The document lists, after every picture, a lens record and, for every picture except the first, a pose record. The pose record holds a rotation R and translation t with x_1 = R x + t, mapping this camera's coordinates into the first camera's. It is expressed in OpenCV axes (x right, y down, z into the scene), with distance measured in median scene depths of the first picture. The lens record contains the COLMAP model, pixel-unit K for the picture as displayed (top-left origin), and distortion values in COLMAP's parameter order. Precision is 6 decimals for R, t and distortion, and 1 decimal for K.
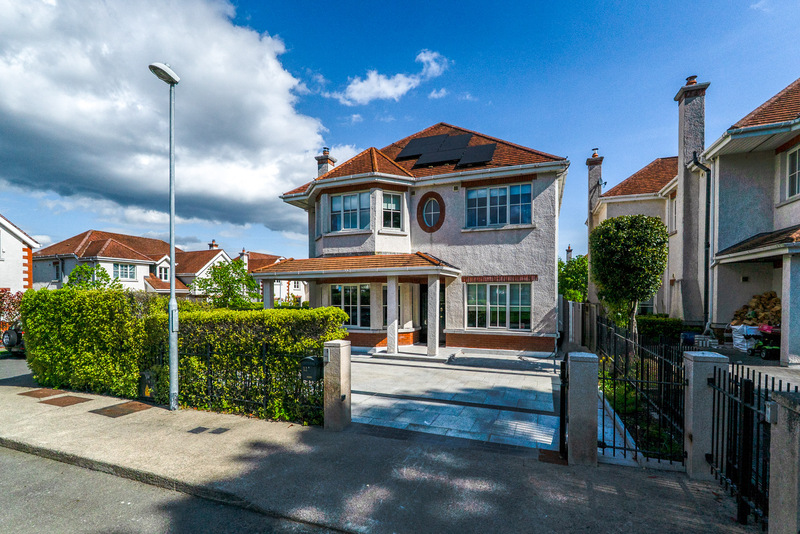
lens RADIAL K [[361.8, 0, 400.5], [0, 361.8, 297.3], [0, 0, 1]] dist [0.000021, 0.000340]
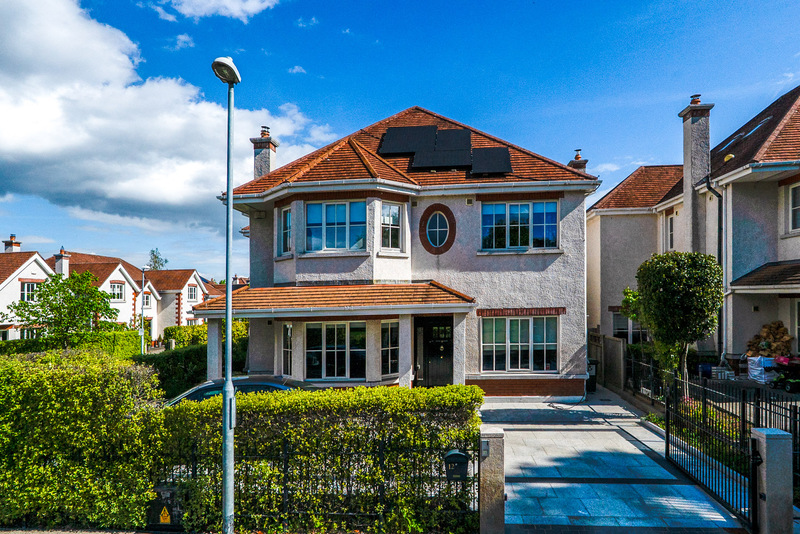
lens RADIAL K [[493.9, 0, 399.7], [0, 493.9, 289.8], [0, 0, 1]] dist [0.000018, -0.000417]
pose [[0.959947, -0.013908, 0.279836, -0.316807], [0.021356, 0.999494, -0.023585, -0.081056], [-0.279366, 0.028616, 0.959758, -0.018505]]
